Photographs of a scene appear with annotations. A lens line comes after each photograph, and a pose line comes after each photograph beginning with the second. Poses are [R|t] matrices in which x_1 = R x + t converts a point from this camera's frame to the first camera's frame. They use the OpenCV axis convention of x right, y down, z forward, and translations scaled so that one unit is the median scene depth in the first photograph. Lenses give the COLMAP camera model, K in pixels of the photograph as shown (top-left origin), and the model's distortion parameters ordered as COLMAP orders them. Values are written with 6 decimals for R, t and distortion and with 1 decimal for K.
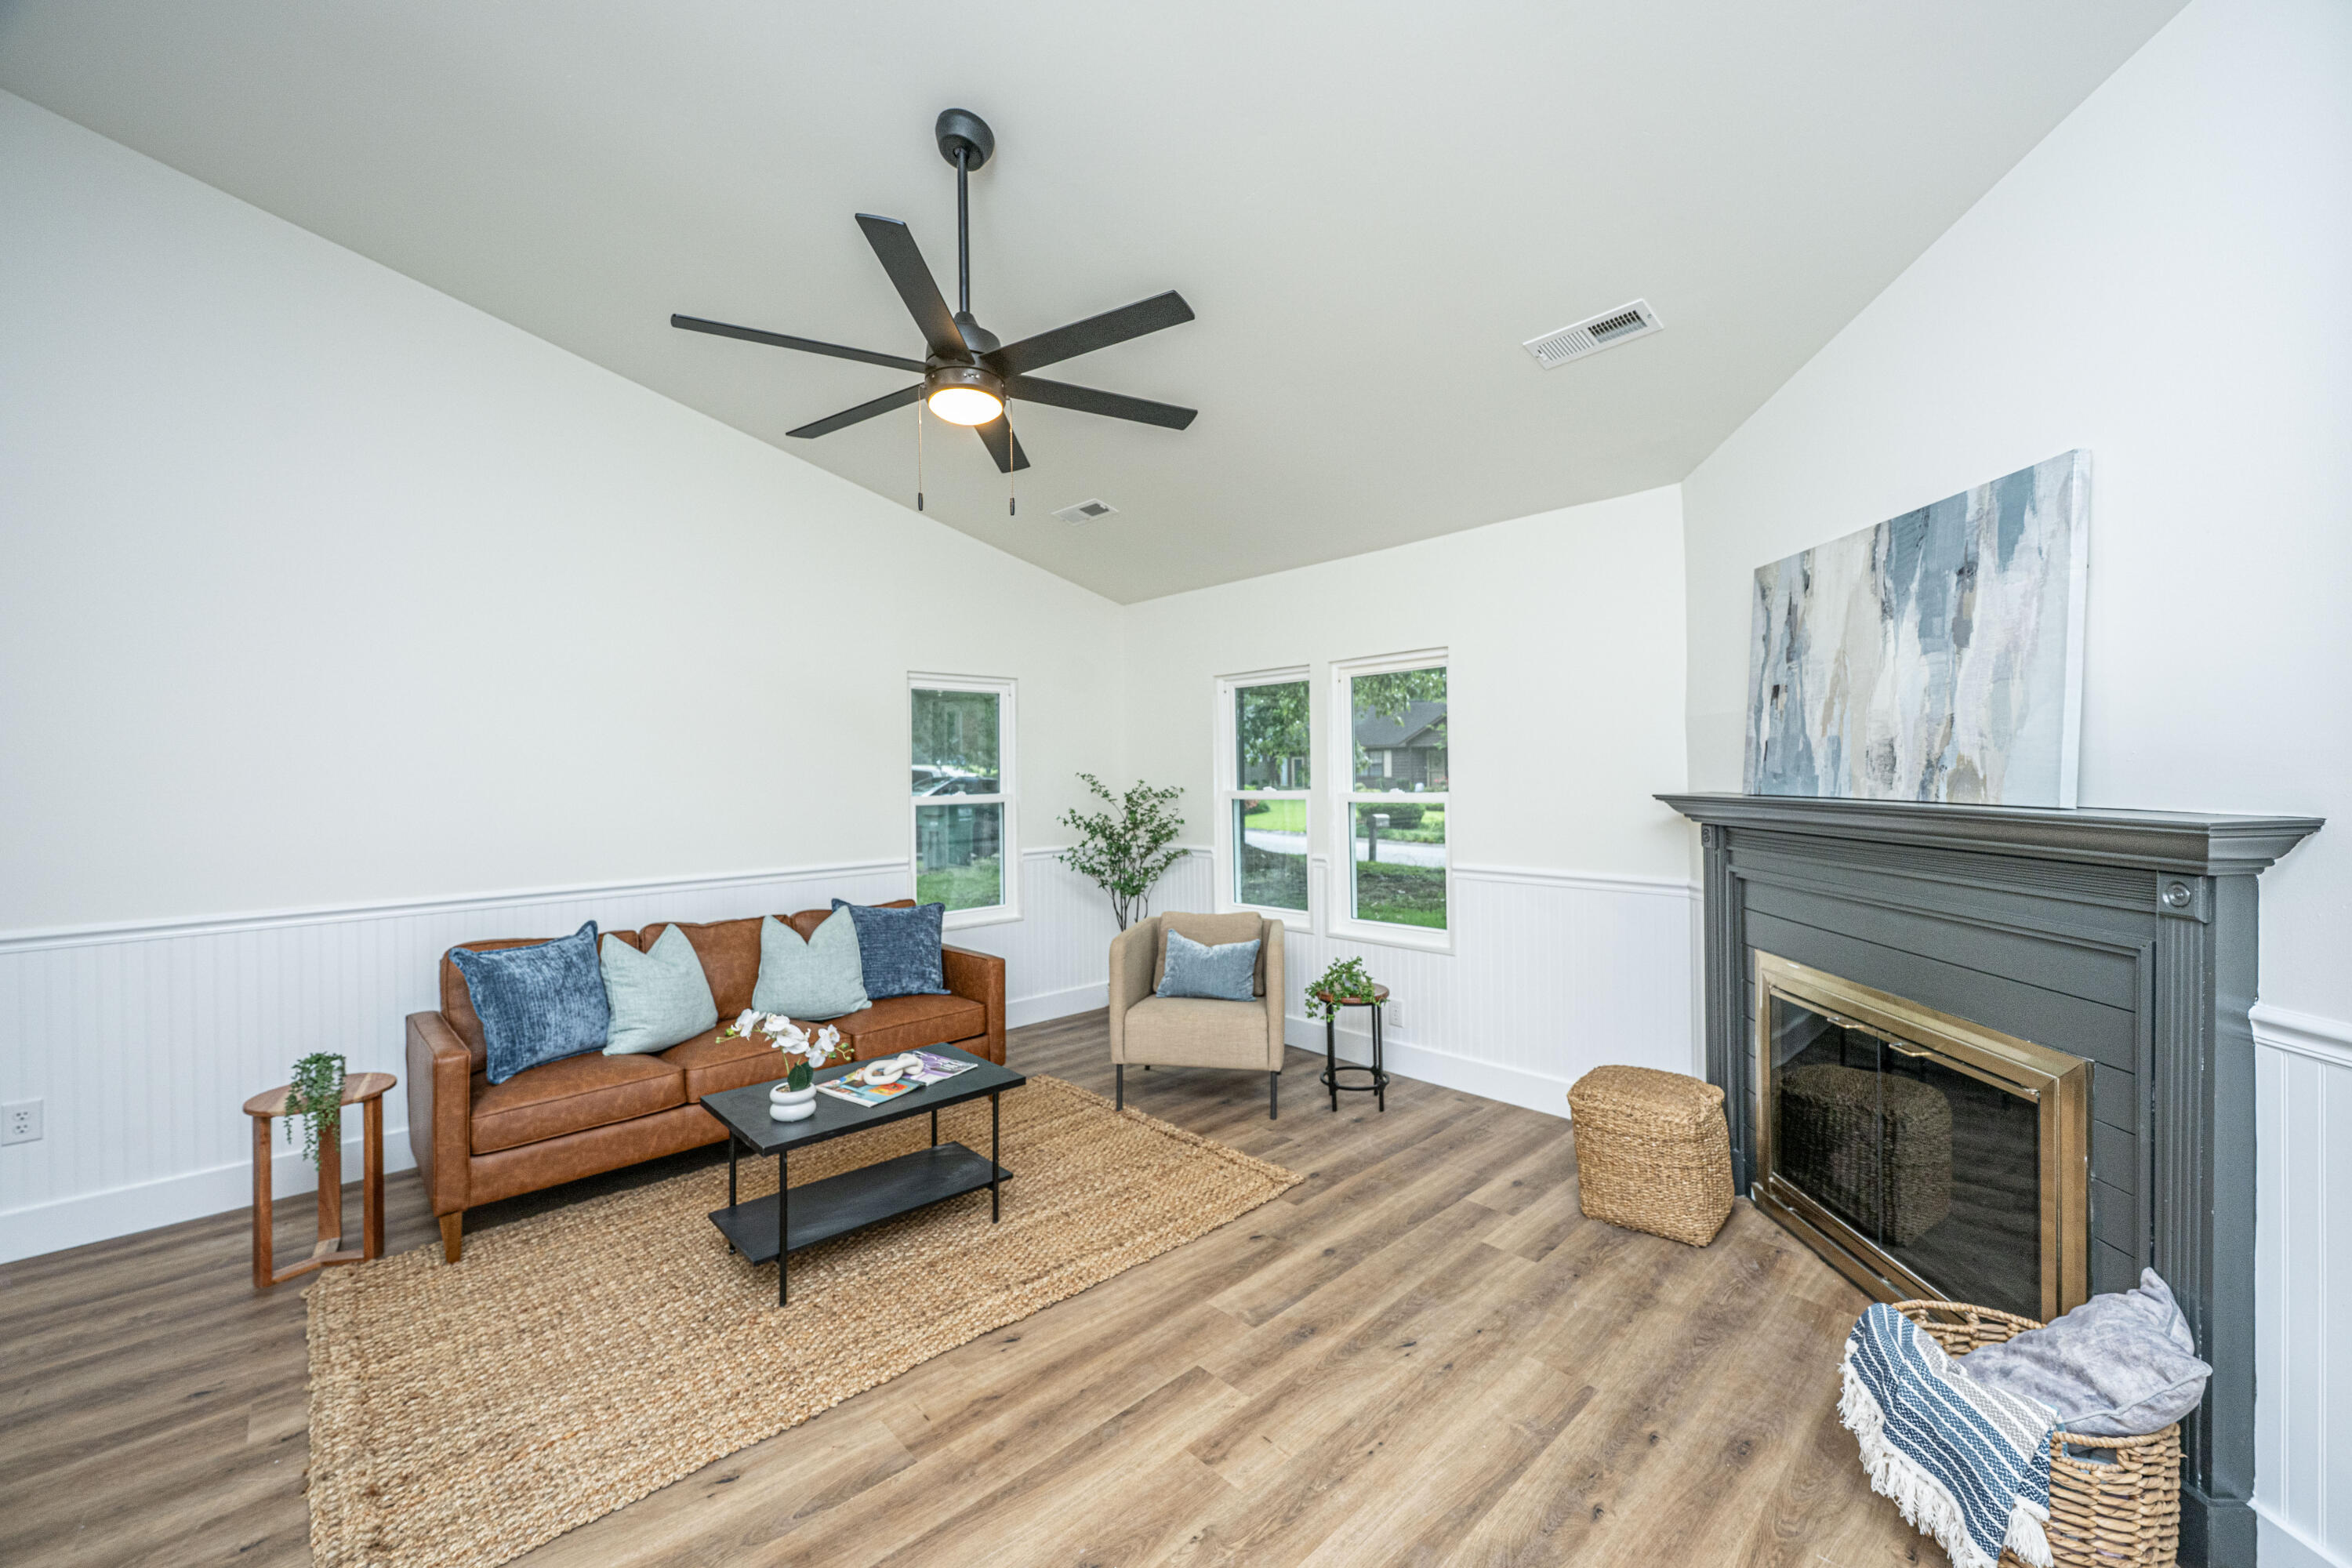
lens RADIAL K [[941.9, 0, 1221.1], [0, 941.9, 780.0], [0, 0, 1]] dist [-0.000201, -0.000068]
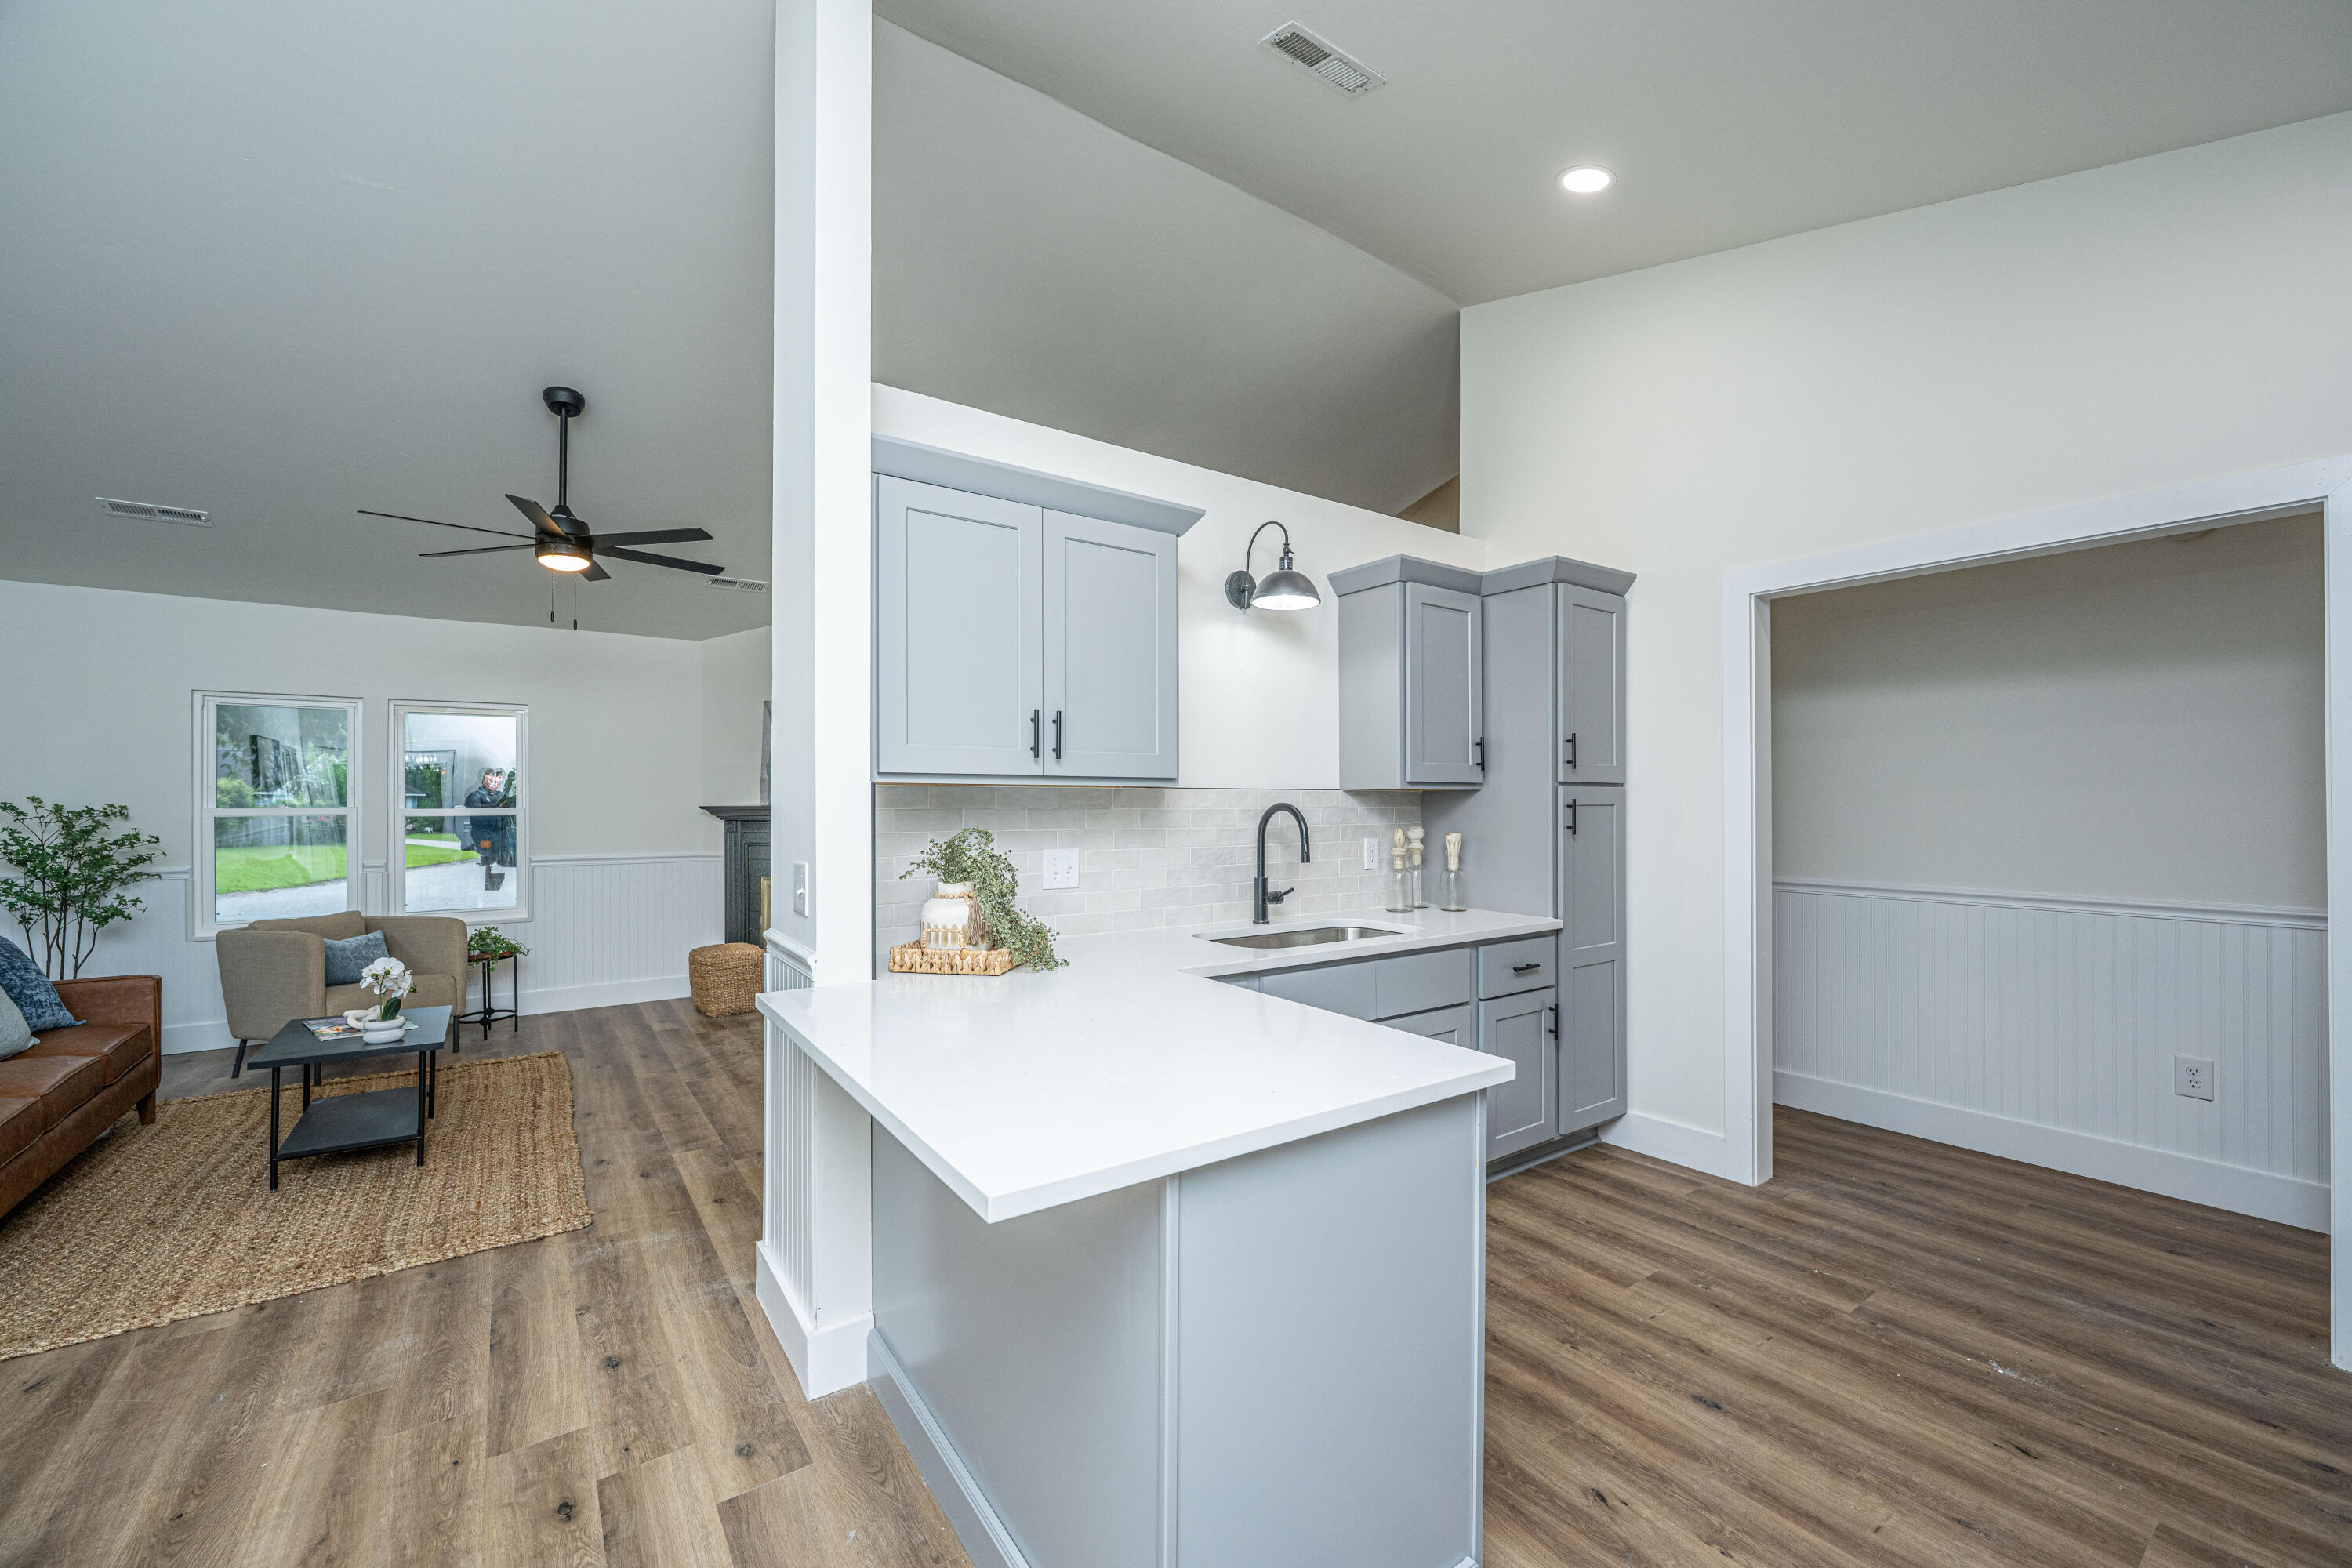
lens RADIAL K [[941.9, 0, 1221.1], [0, 941.9, 780.0], [0, 0, 1]] dist [-0.000201, -0.000068]
pose [[0.132302, 0.012312, 0.991133, -1.782110], [0.018544, 0.999717, -0.014894, 0.039761], [-0.991036, 0.020350, 0.132037, -0.371653]]
